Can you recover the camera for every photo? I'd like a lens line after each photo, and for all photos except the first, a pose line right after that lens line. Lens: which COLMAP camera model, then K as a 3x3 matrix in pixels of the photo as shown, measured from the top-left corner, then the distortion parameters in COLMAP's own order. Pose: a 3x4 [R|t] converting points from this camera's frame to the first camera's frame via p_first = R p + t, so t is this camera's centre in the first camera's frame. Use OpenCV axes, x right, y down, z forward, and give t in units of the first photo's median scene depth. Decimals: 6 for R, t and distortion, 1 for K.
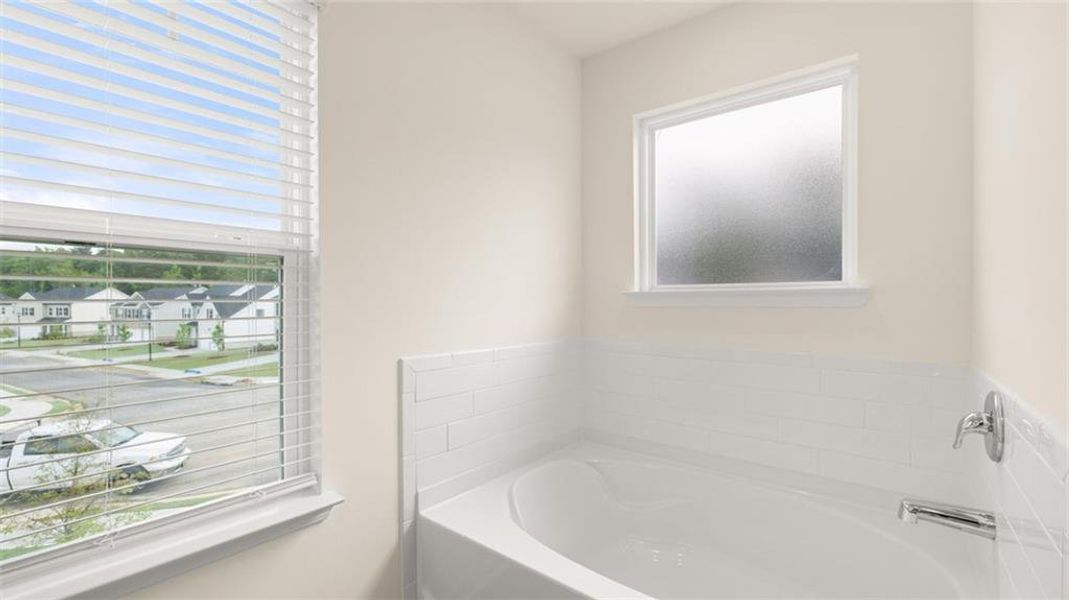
lens RADIAL K [[455.7, 0, 534.3], [0, 455.7, 312.6], [0, 0, 1]] dist [0.000541, -0.000052]
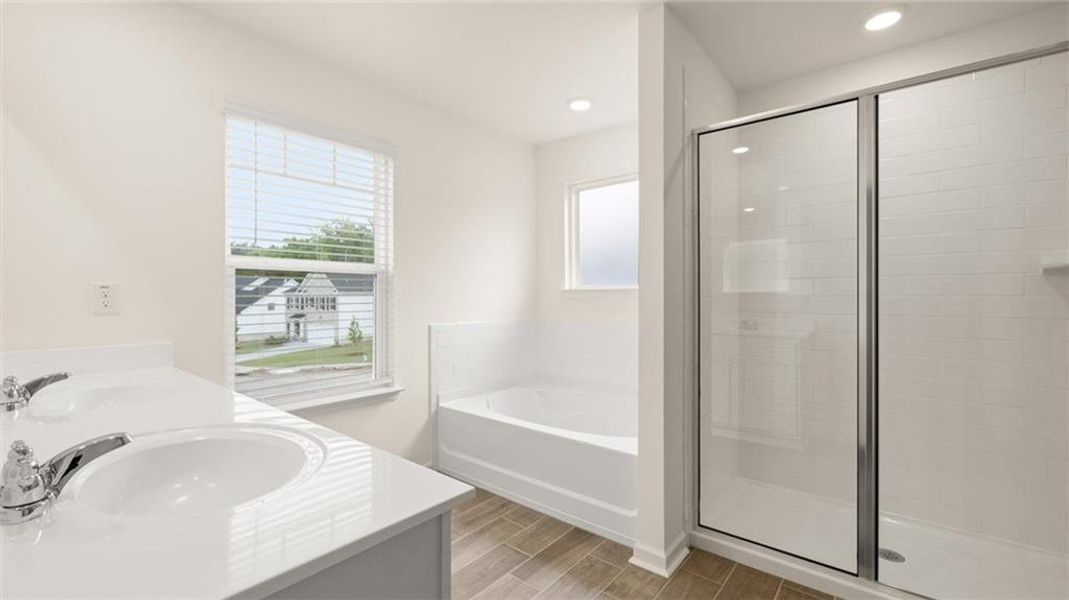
lens RADIAL K [[465.9, 0, 541.8], [0, 465.9, 311.3], [0, 0, 1]] dist [0.035375, 0.000015]
pose [[0.999996, -0.001072, 0.002458, 0.169472], [0.001050, 0.999960, 0.008901, 0.023883], [-0.002467, -0.008898, 0.999957, -0.932173]]
